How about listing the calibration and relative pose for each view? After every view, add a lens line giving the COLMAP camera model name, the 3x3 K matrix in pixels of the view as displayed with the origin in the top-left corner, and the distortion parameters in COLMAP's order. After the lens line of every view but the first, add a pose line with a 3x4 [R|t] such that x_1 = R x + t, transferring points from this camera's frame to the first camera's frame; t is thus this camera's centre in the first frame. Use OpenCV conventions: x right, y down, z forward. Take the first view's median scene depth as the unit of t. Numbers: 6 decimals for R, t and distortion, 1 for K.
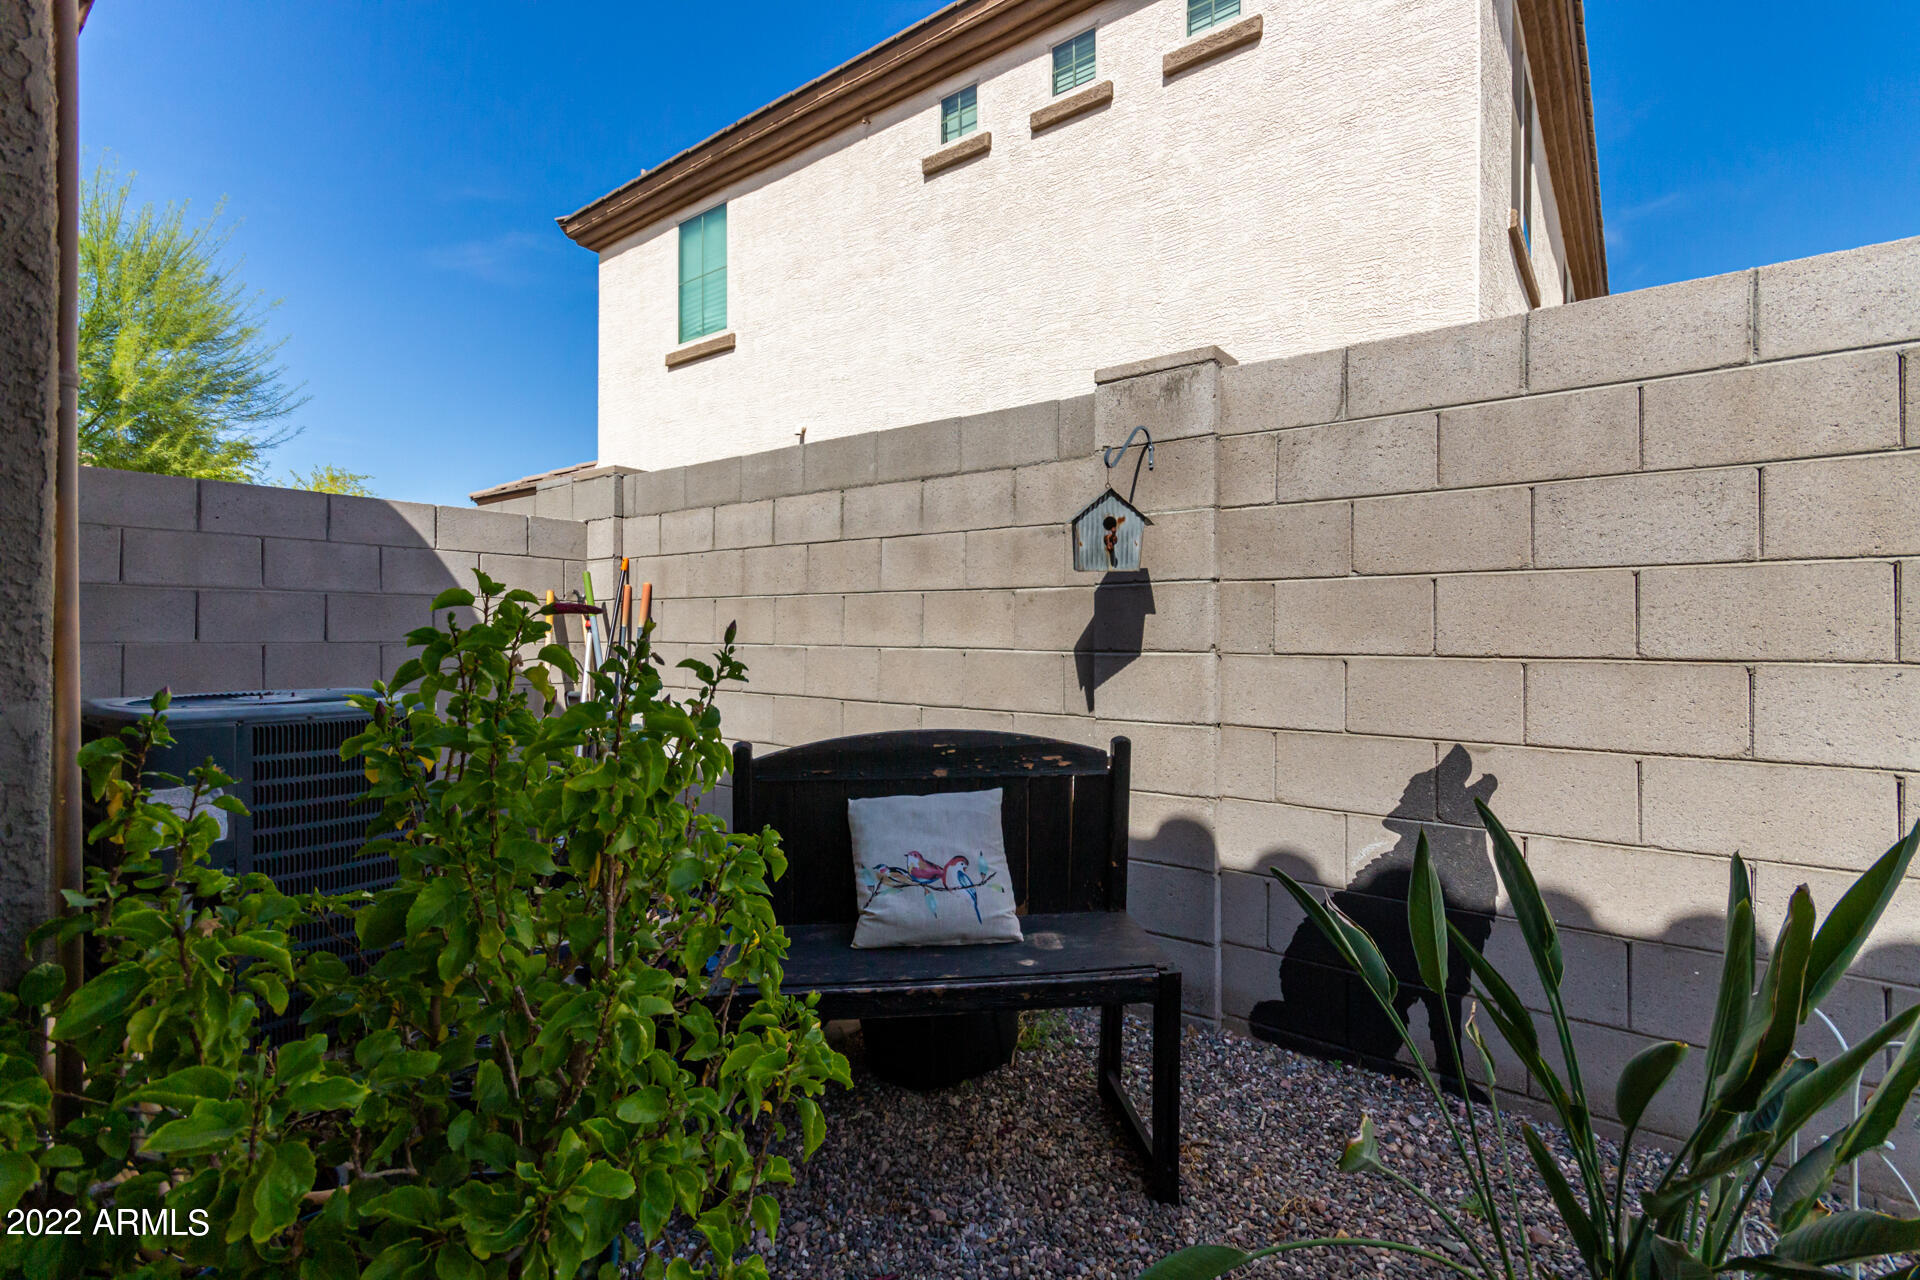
lens RADIAL K [[879.4, 0, 967.8], [0, 879.4, 635.6], [0, 0, 1]] dist [0.002414, -0.000635]
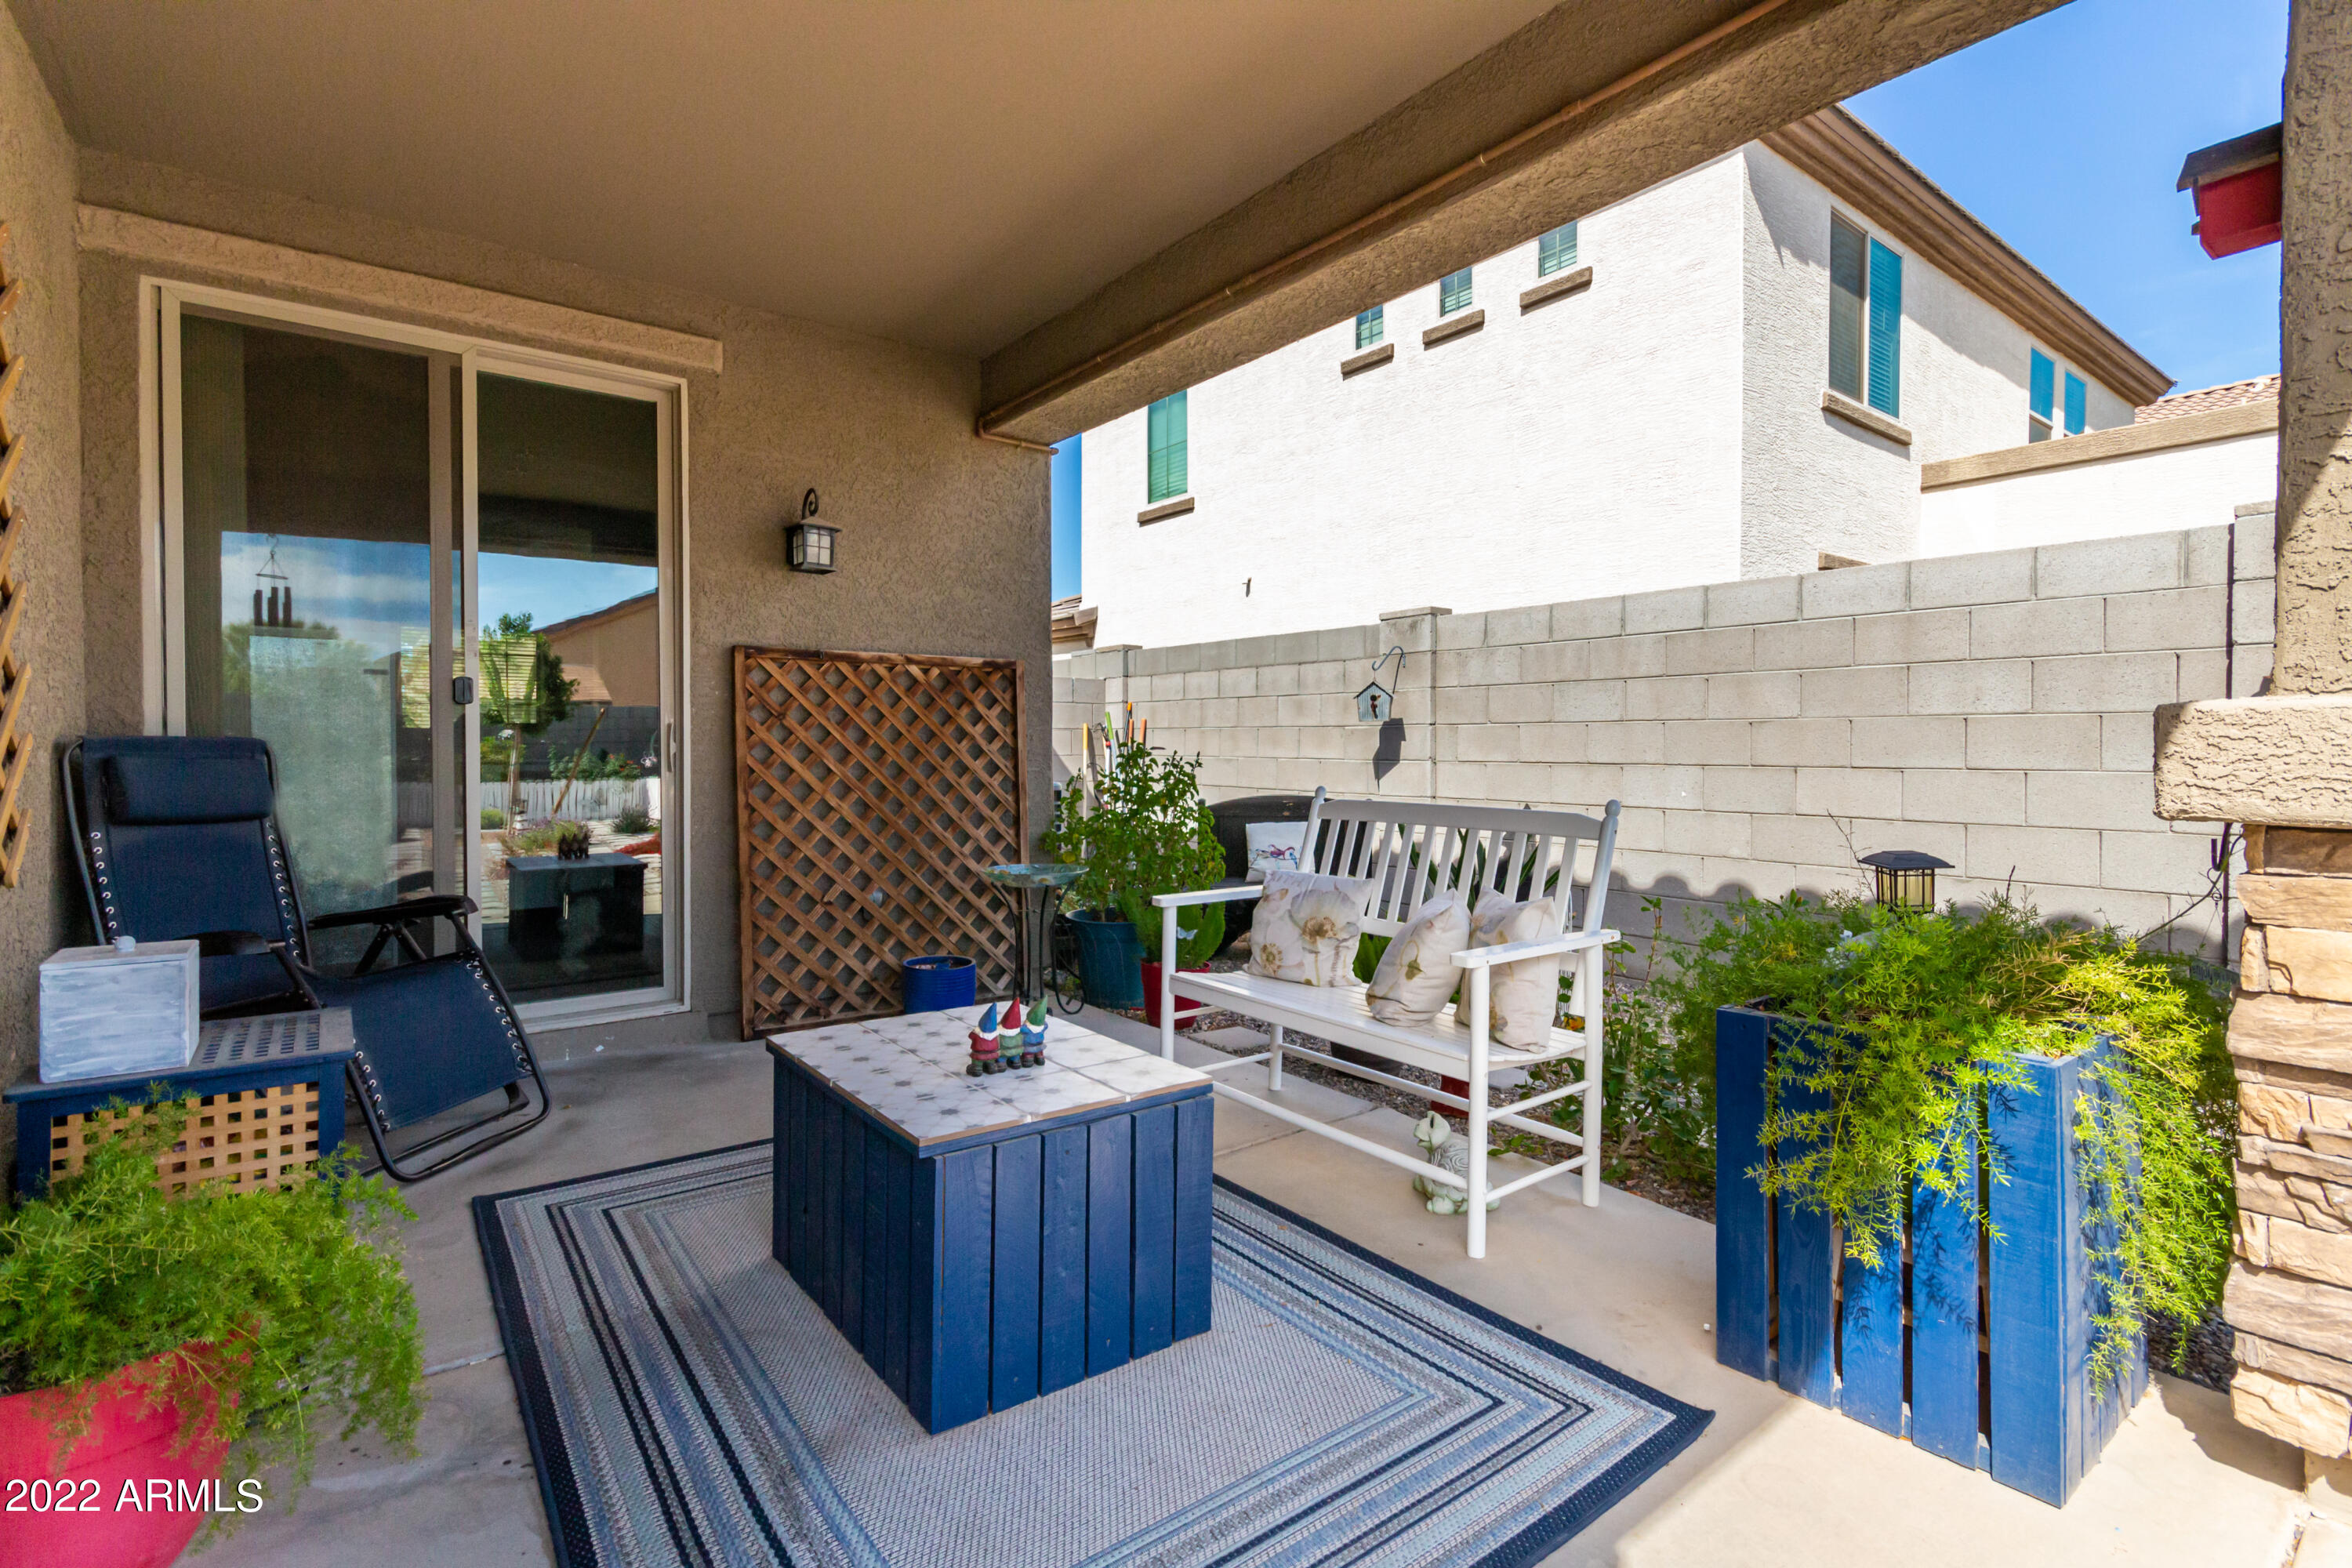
lens RADIAL K [[1077.3, 0, 1175.1], [0, 1077.3, 777.3], [0, 0, 1]] dist [0.002414, -0.000635]
pose [[0.962550, 0.003378, -0.271083, 0.215824], [0.004821, 0.999551, 0.029572, -0.010423], [0.271061, -0.029771, 0.962102, -0.846603]]
